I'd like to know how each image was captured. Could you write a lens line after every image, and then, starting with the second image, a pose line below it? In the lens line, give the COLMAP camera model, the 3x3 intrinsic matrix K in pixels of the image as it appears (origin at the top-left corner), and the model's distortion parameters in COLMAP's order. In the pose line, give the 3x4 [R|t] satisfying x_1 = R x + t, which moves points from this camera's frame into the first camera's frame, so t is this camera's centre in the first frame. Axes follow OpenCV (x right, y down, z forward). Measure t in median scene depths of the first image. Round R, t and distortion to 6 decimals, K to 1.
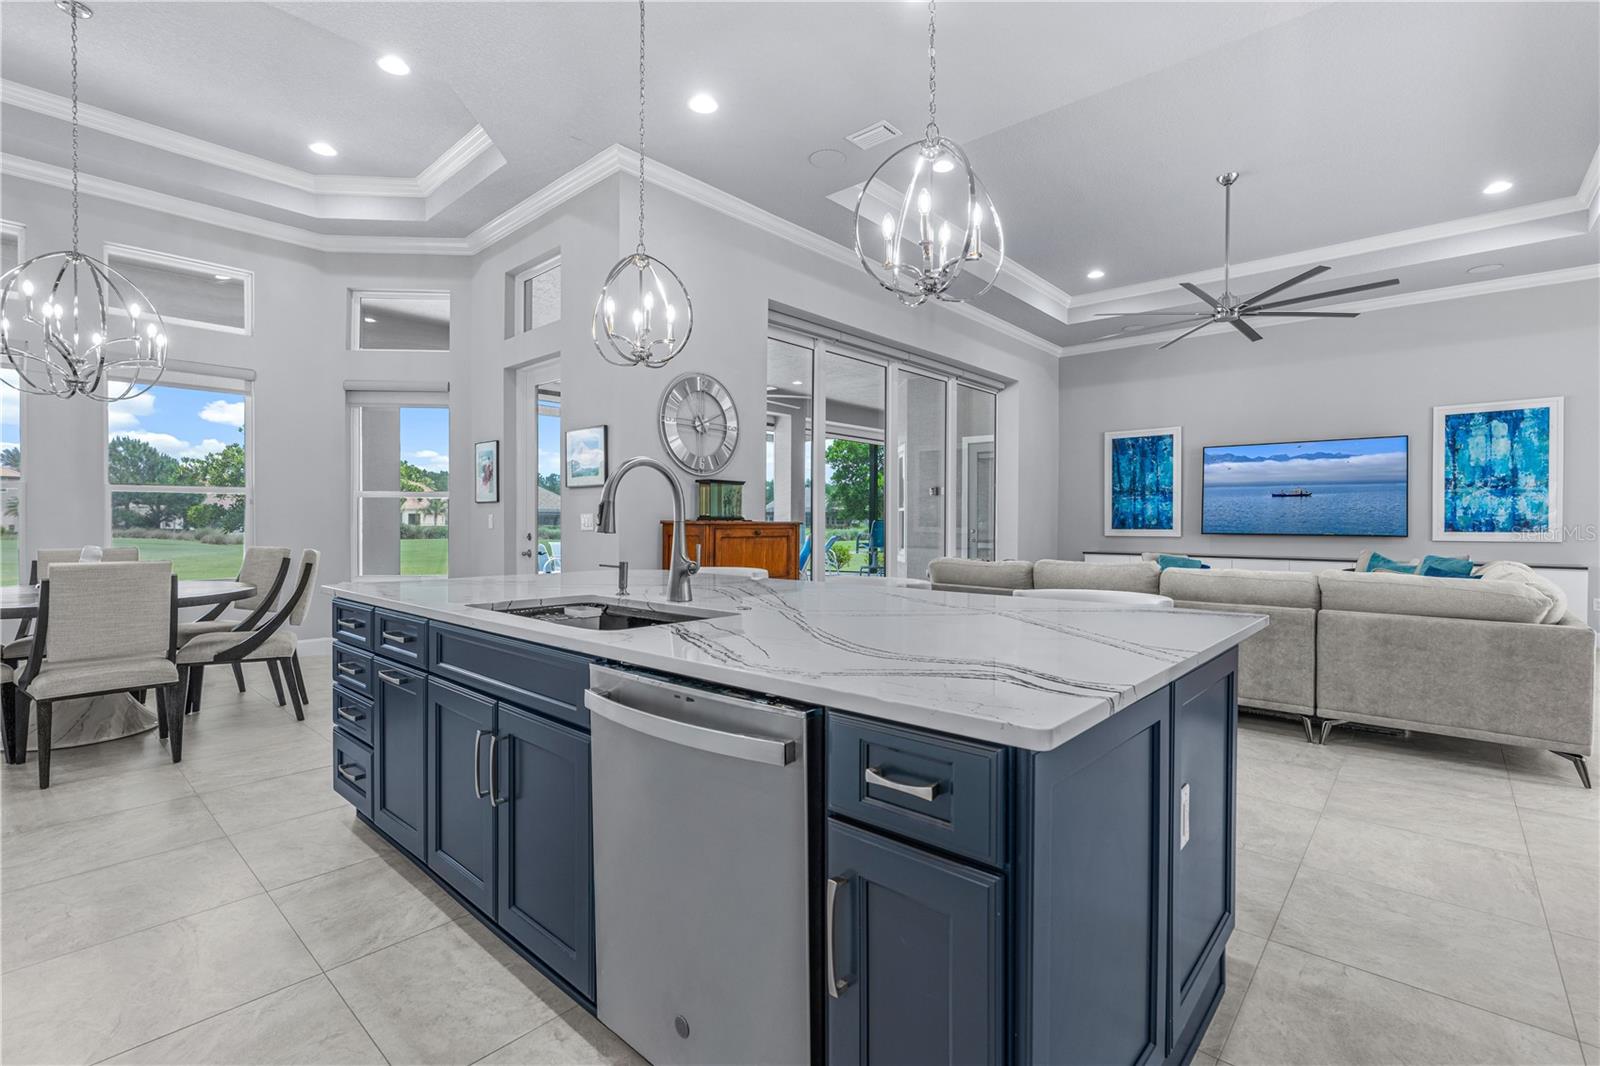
lens RADIAL K [[732.6, 0, 816.9], [0, 732.6, 532.9], [0, 0, 1]] dist [-0.015617, 0.005014]
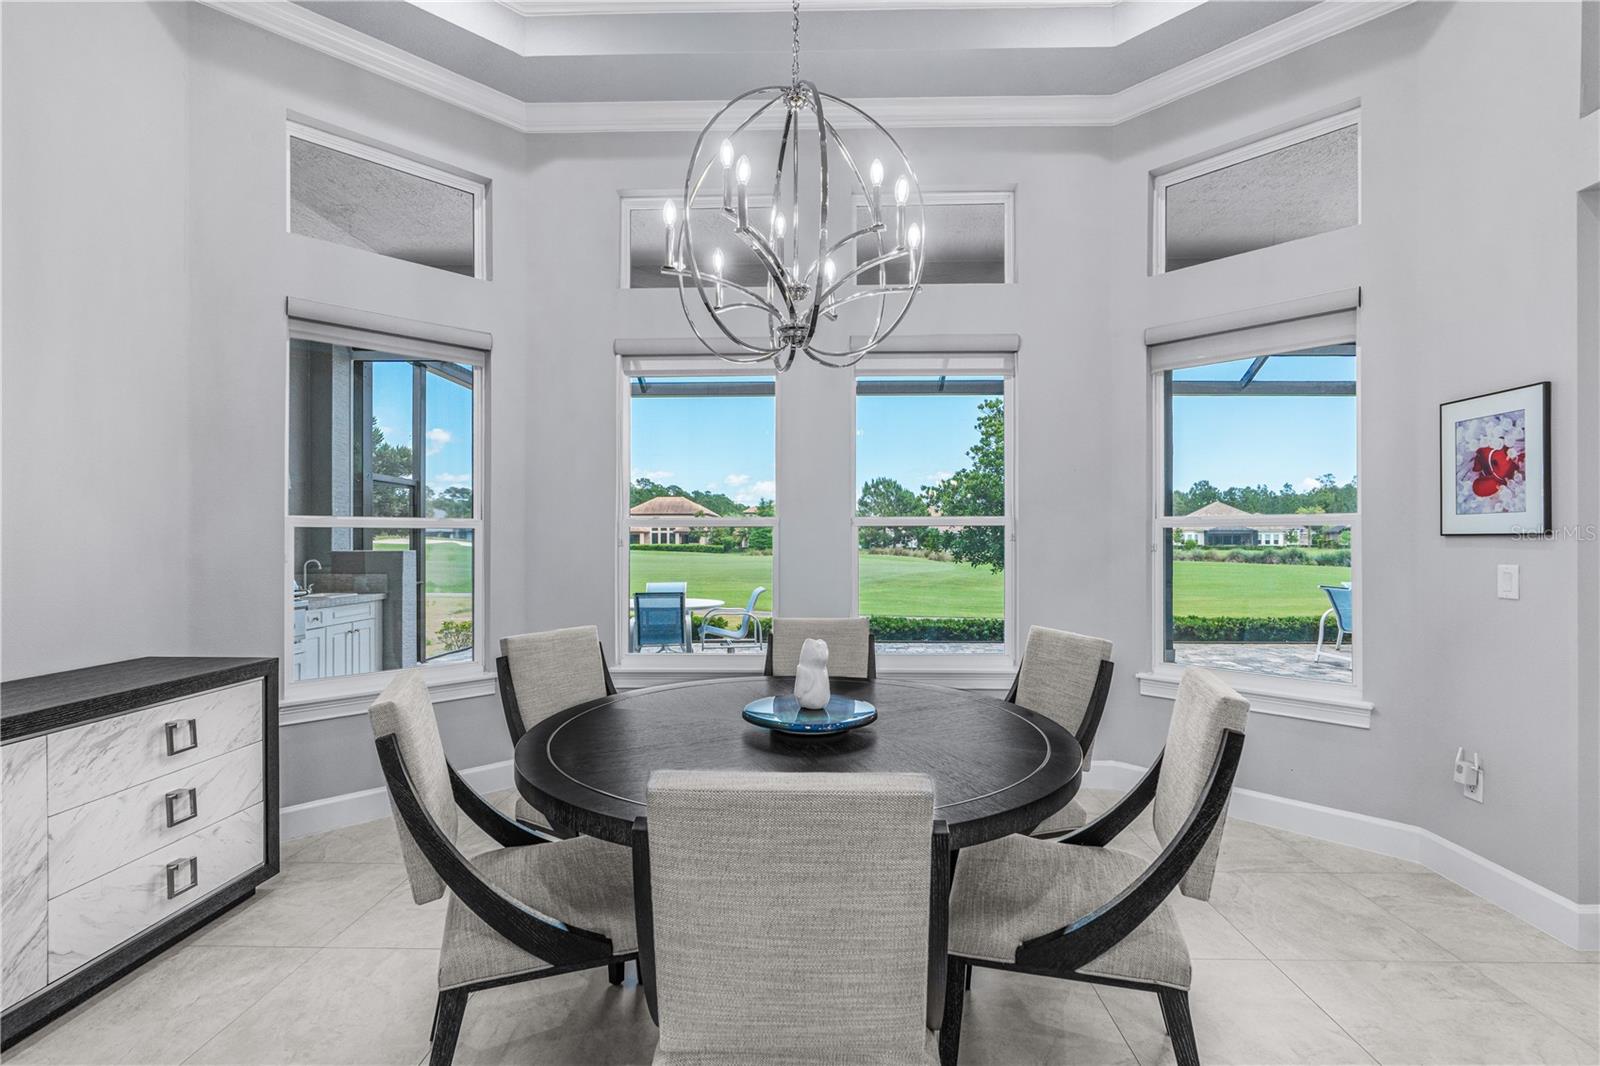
lens RADIAL K [[732.6, 0, 809.3], [0, 732.6, 536.8], [0, 0, 1]] dist [-0.015617, 0.005014]
pose [[0.650361, -0.001930, -0.759623, -0.376771], [-0.015015, 0.999769, -0.015395, -0.027862], [0.759477, 0.021418, 0.650181, 0.413334]]
